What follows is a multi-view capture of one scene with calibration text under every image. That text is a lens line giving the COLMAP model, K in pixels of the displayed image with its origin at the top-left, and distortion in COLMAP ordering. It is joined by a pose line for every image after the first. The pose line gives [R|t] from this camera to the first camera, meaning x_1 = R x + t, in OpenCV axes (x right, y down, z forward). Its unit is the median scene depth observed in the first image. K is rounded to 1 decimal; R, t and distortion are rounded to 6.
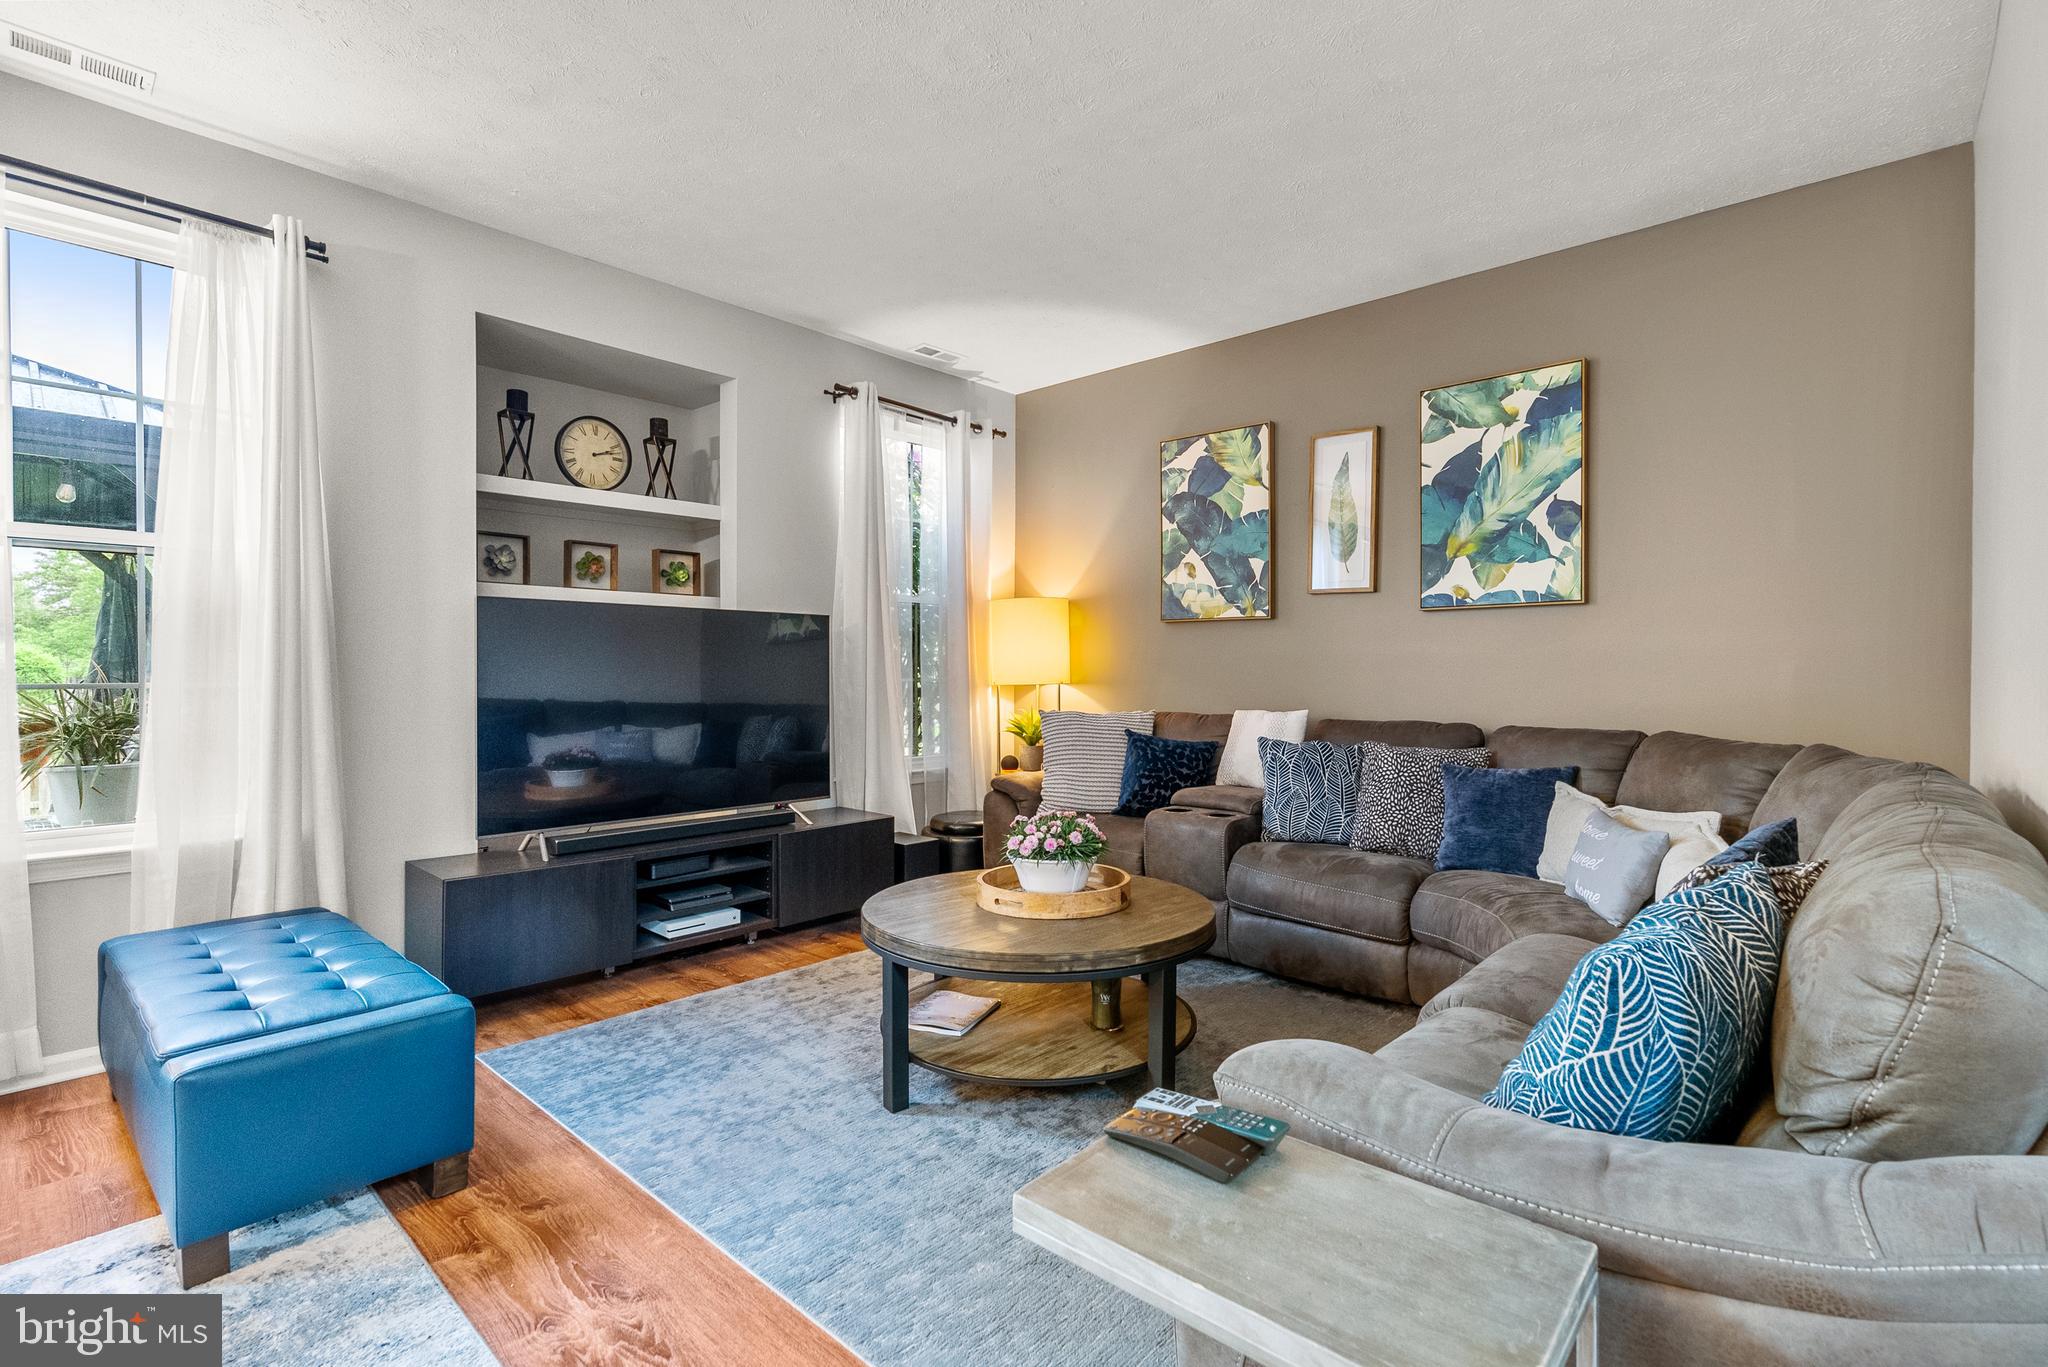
lens RADIAL K [[937.5, 0, 1024.9], [0, 937.5, 674.2], [0, 0, 1]] dist [-0.009613, 0.000044]
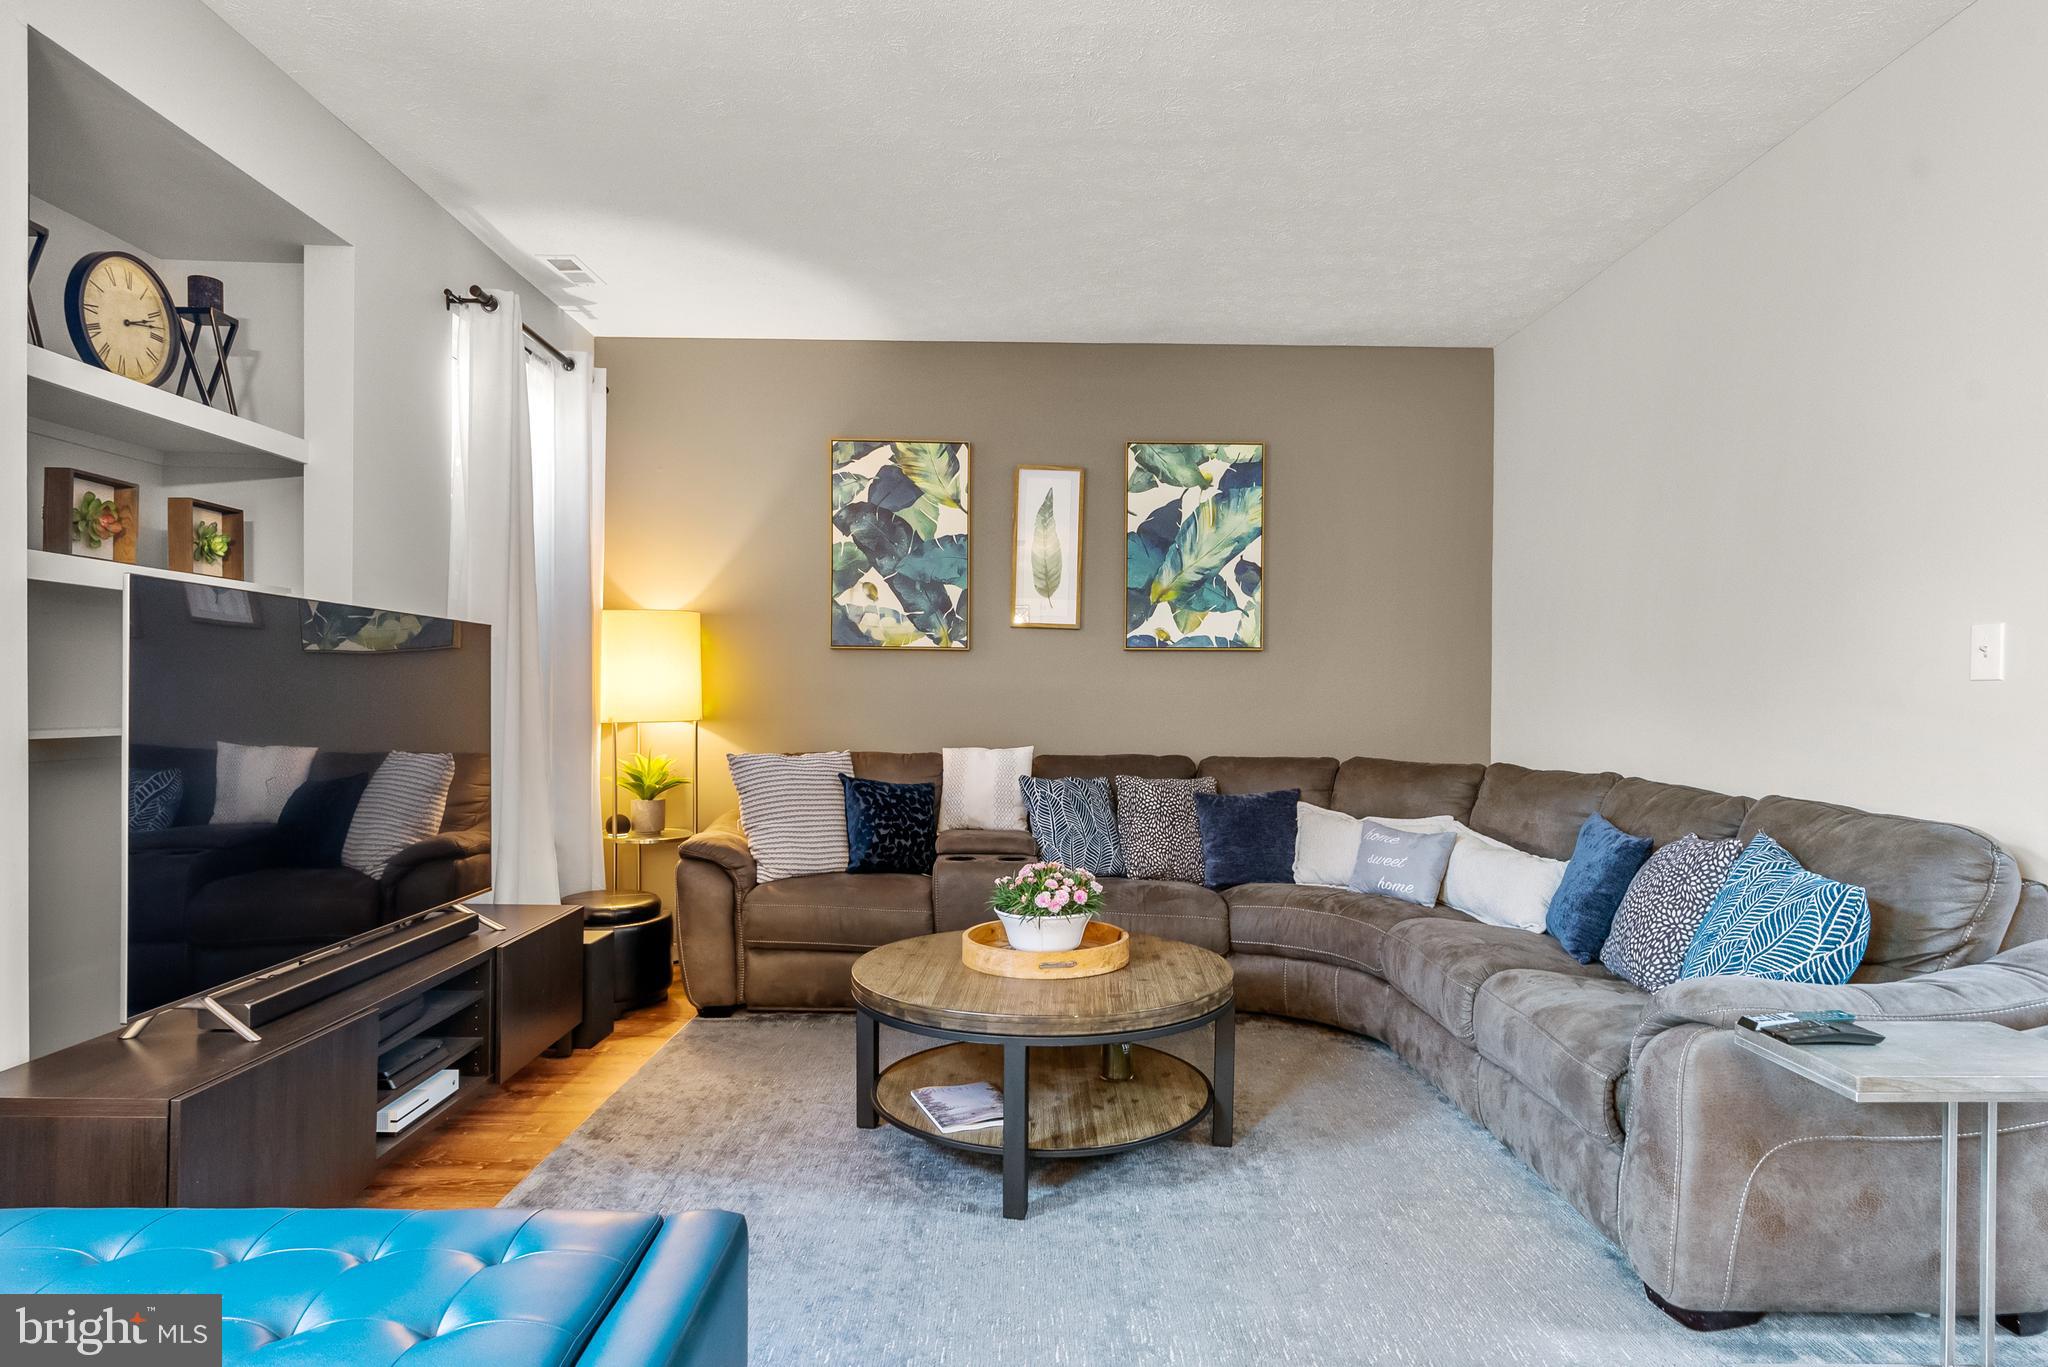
lens RADIAL K [[1135.4, 0, 1022.6], [0, 1135.4, 696.0], [0, 0, 1]] dist [-0.001865, 0.000574]
pose [[0.736157, 0.006306, 0.676781, -0.534341], [-0.005018, 0.999980, -0.003859, -0.010324], [-0.676792, -0.000555, 0.736174, 0.135663]]
